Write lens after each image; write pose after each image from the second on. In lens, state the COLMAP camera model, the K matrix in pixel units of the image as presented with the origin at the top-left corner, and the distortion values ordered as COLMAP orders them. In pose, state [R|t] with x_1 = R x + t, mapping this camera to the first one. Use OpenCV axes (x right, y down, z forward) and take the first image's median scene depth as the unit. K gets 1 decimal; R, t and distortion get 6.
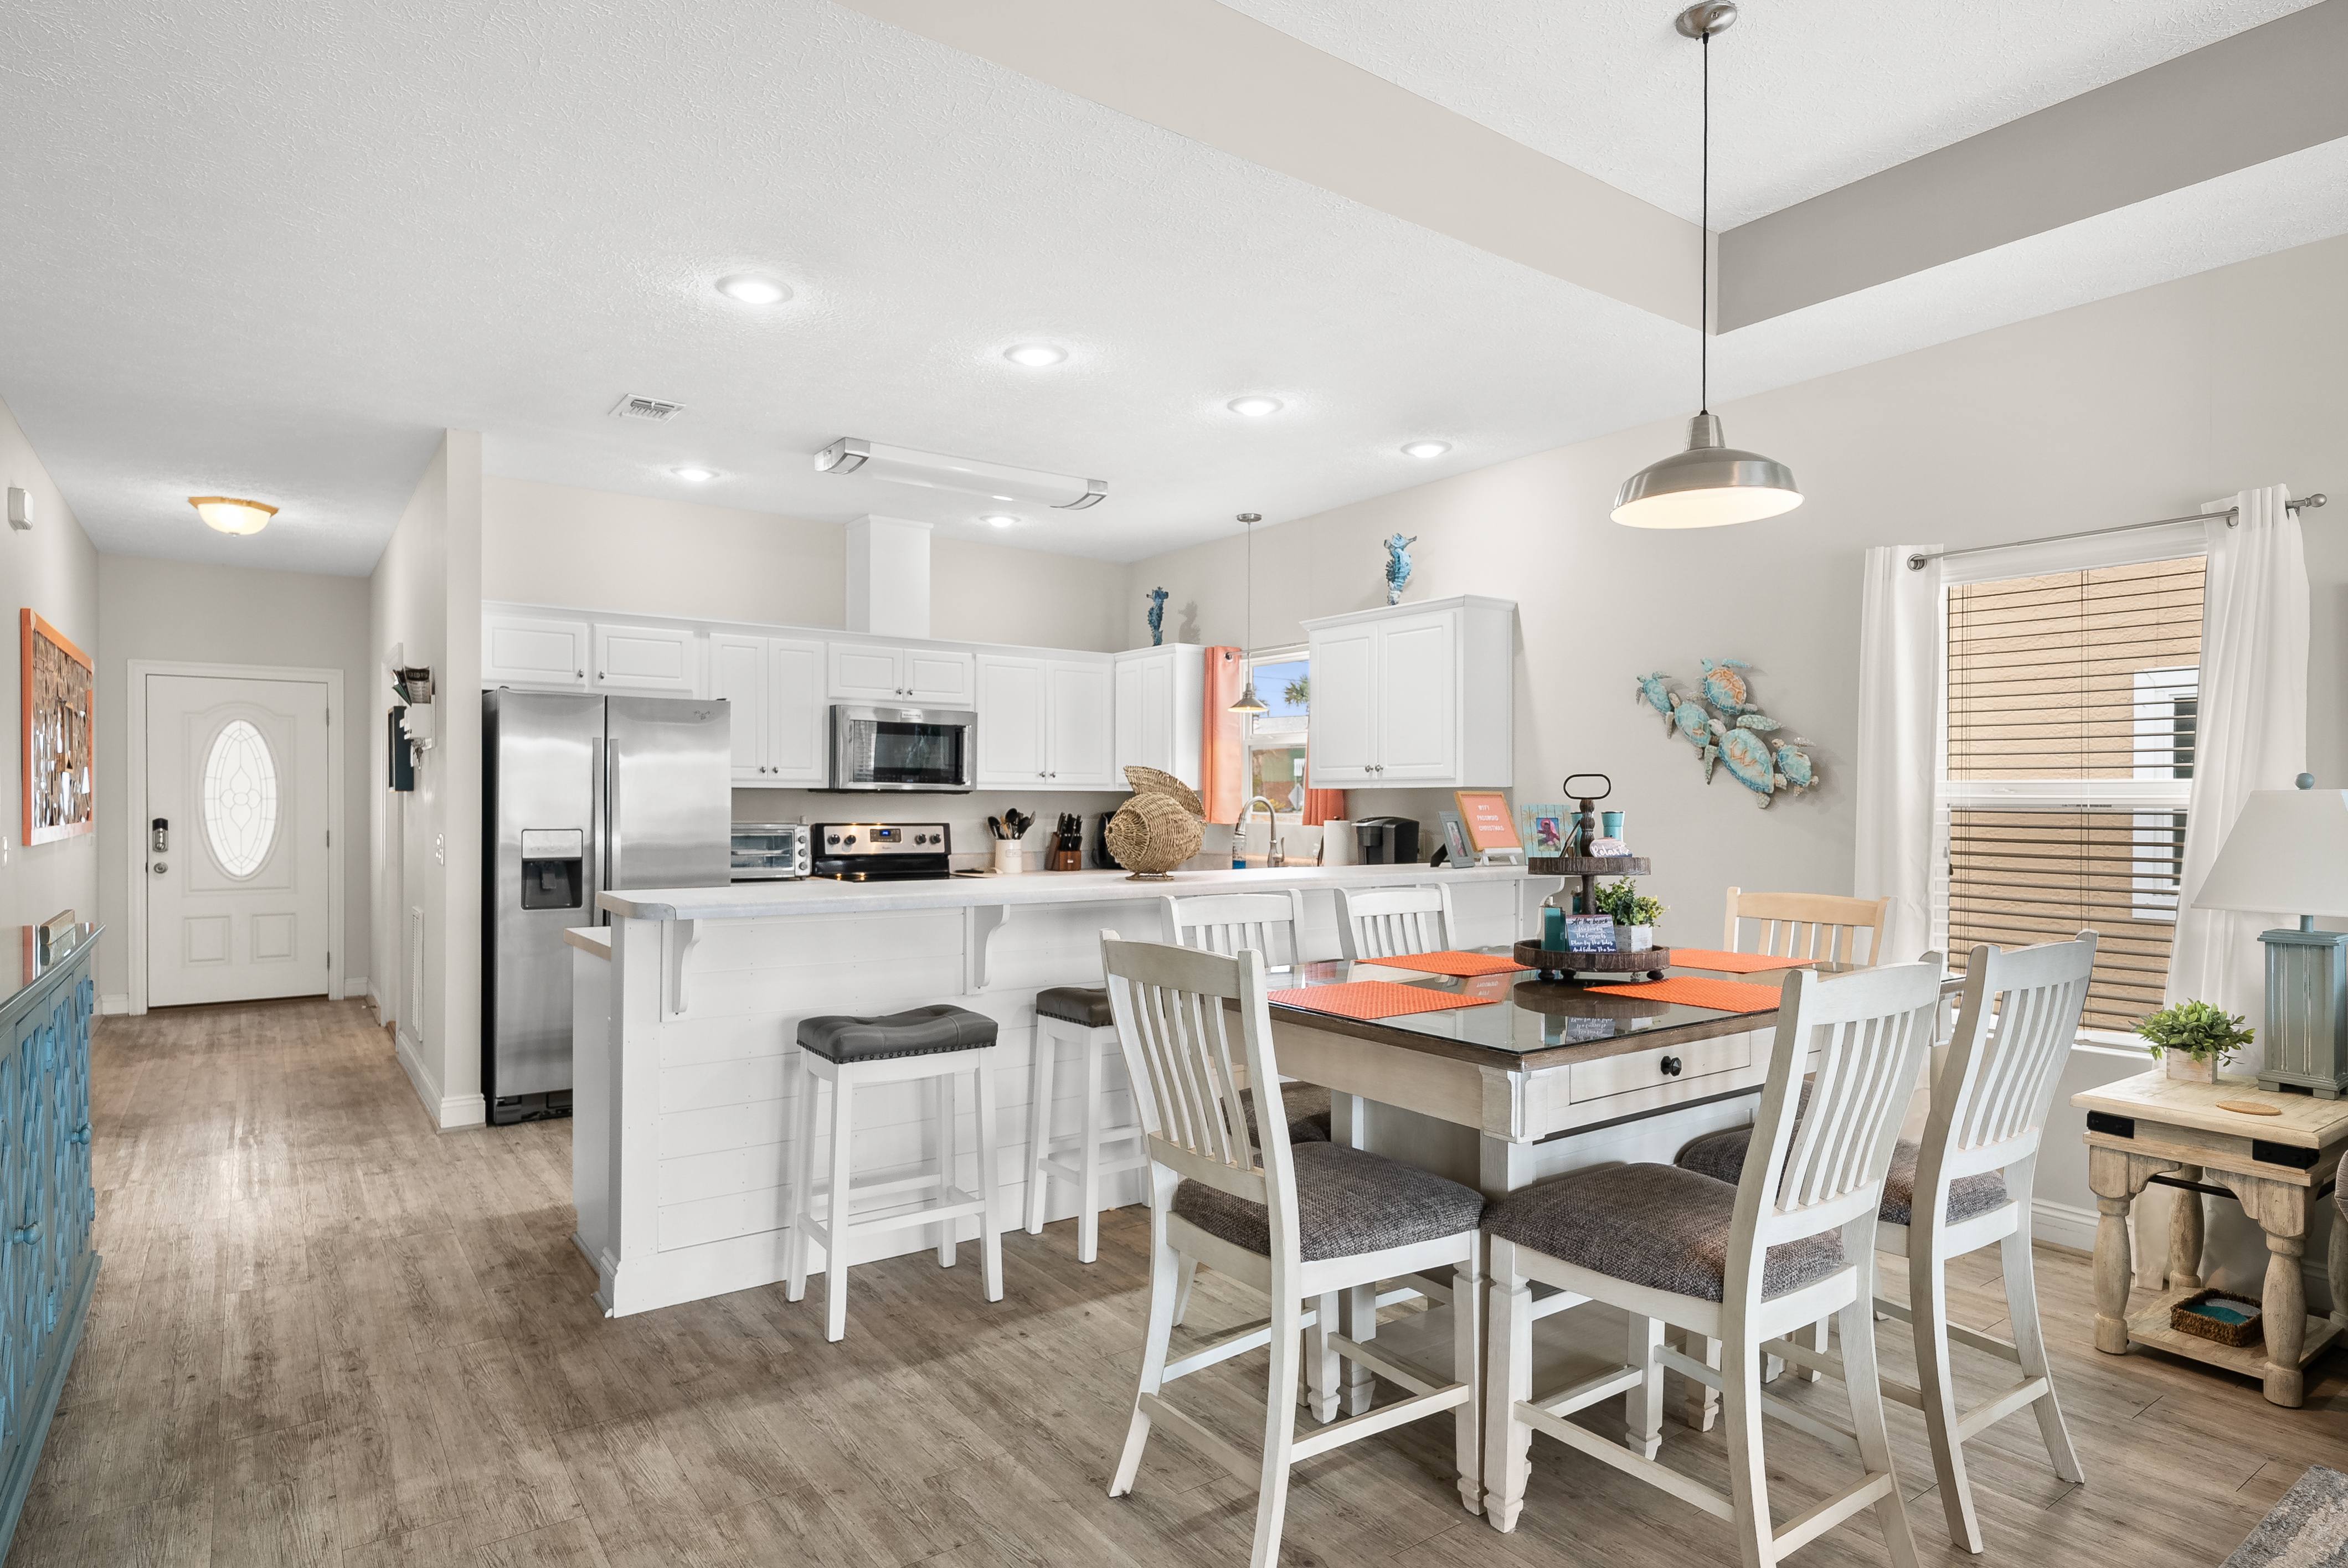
lens RADIAL K [[1284.6, 0, 1160.9], [0, 1284.6, 800.4], [0, 0, 1]] dist [0.004508, -0.000192]
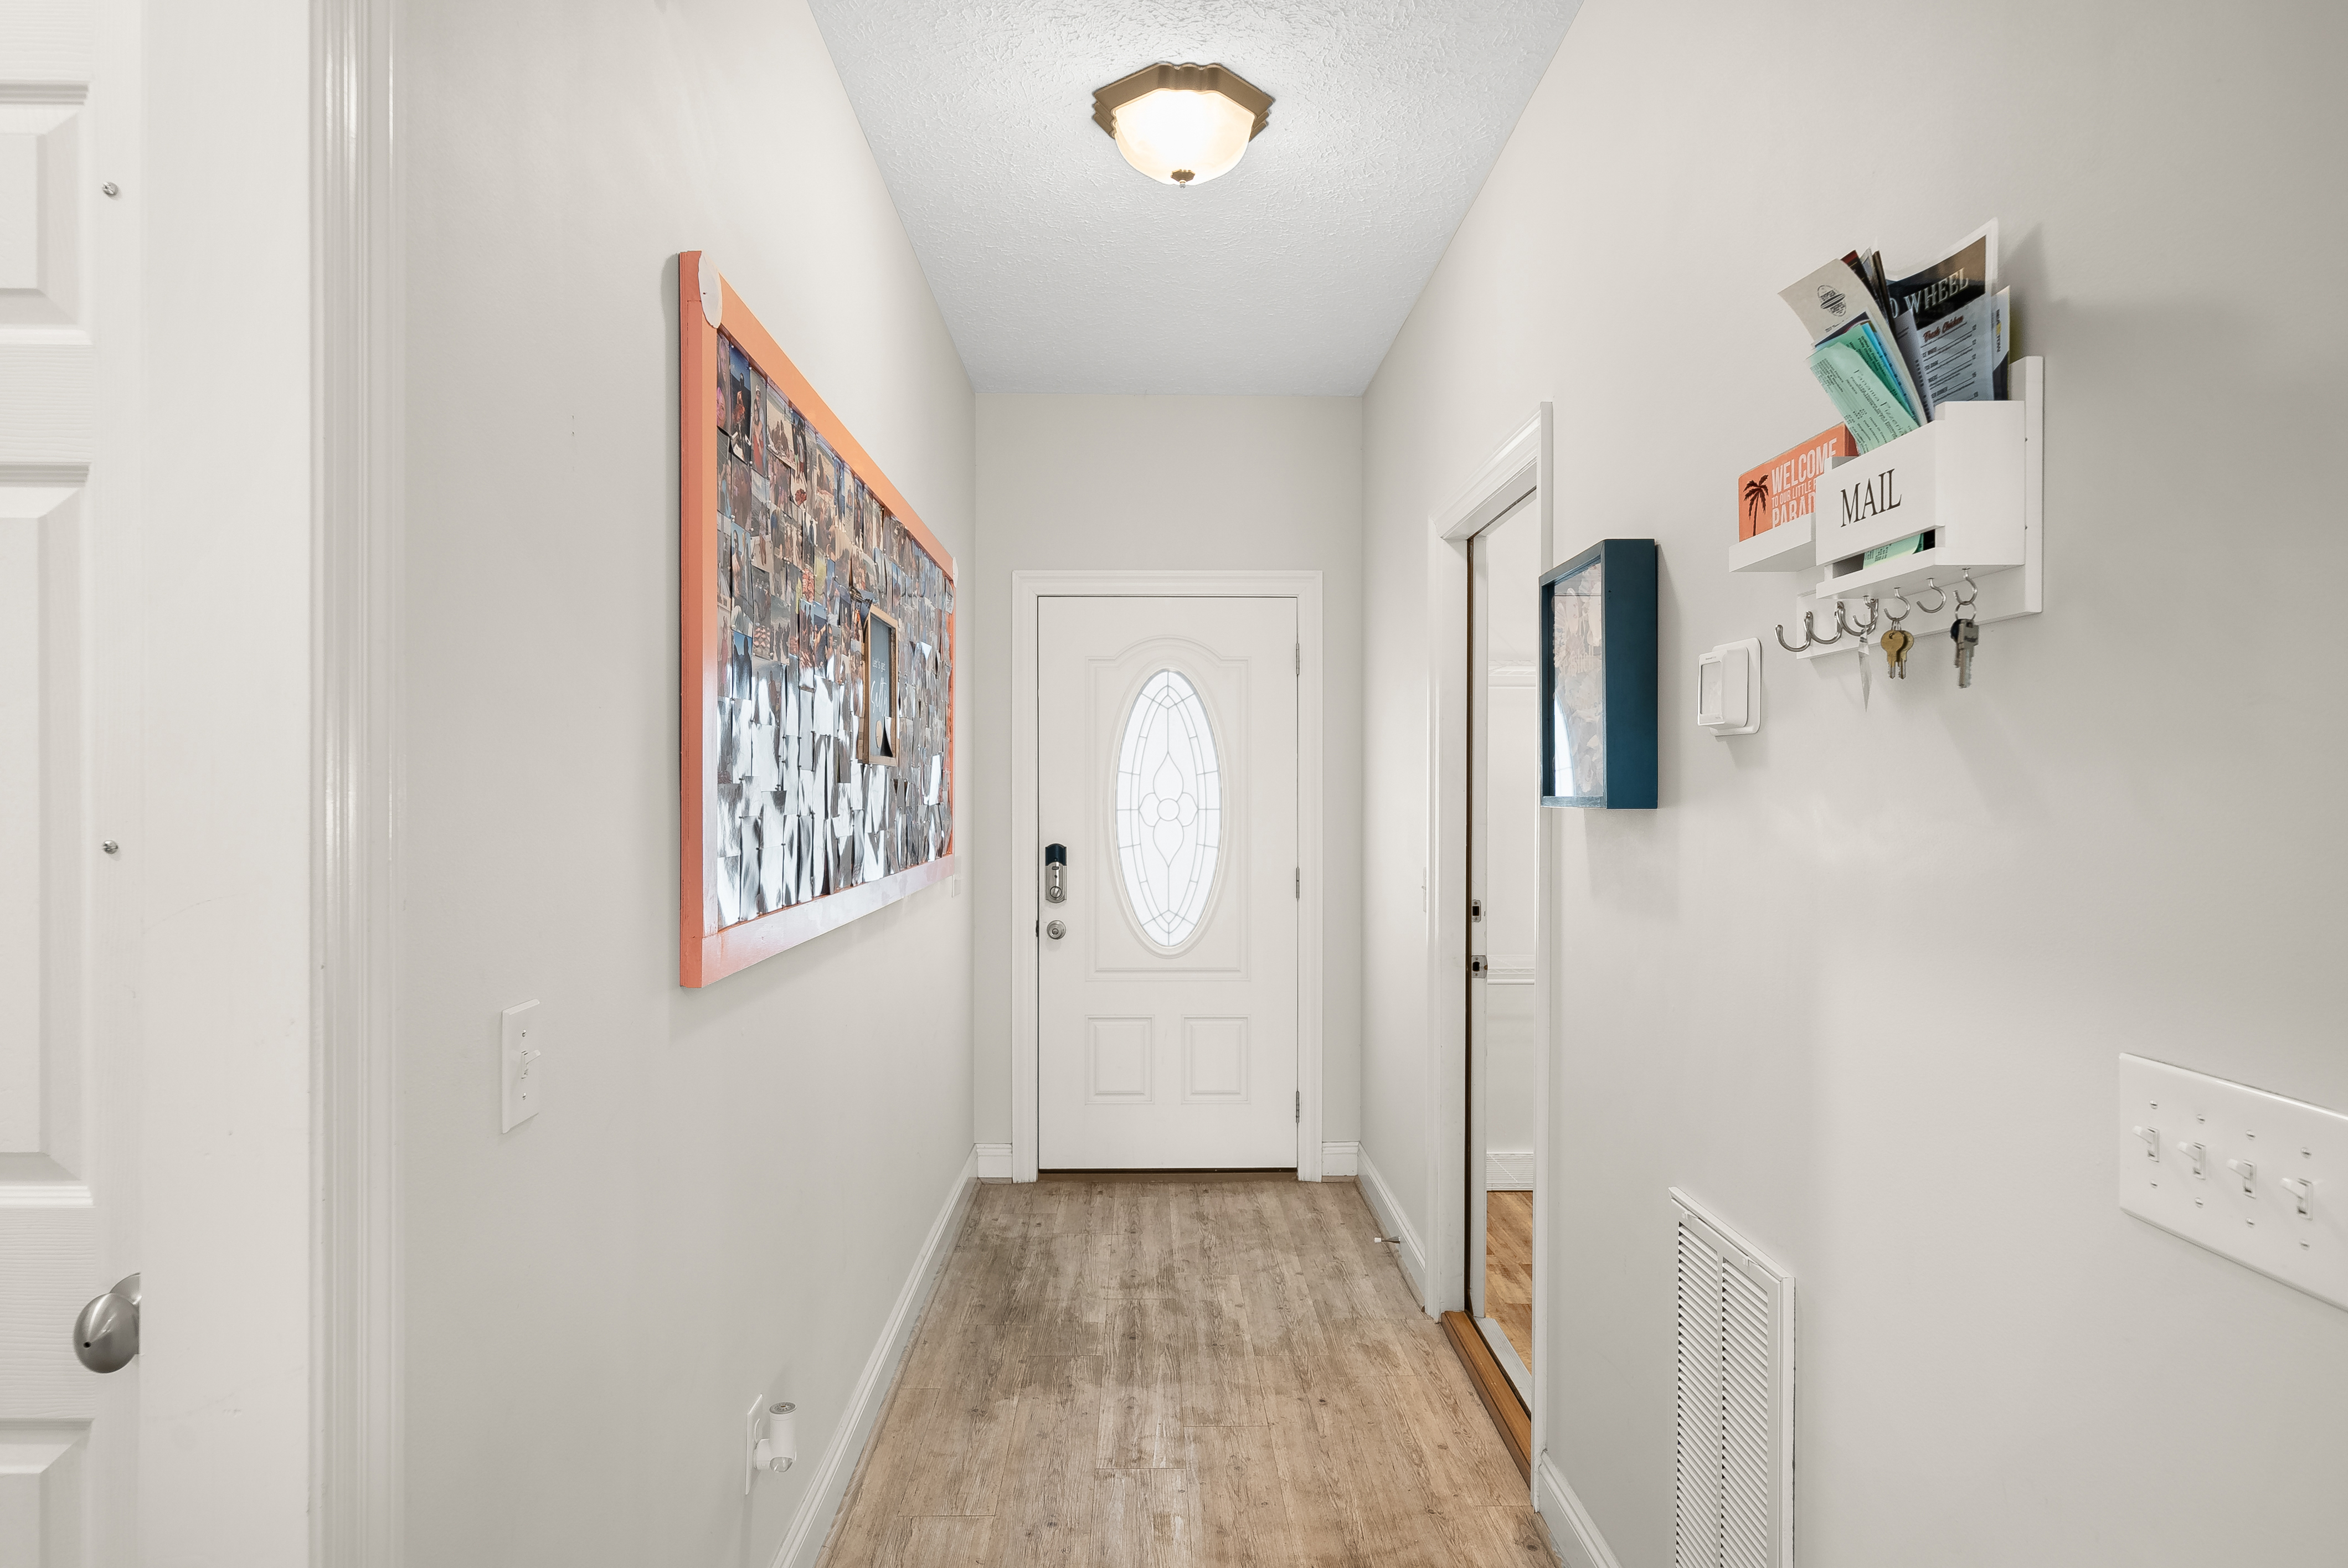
lens RADIAL K [[1419.8, 0, 1174.0], [0, 1419.8, 784.0], [0, 0, 1]] dist [-0.000086, -0.000027]
pose [[0.828659, -0.000915, -0.559753, -0.366913], [-0.002648, 0.999981, -0.005556, -0.009258], [0.559748, 0.006086, 0.828641, 0.489107]]
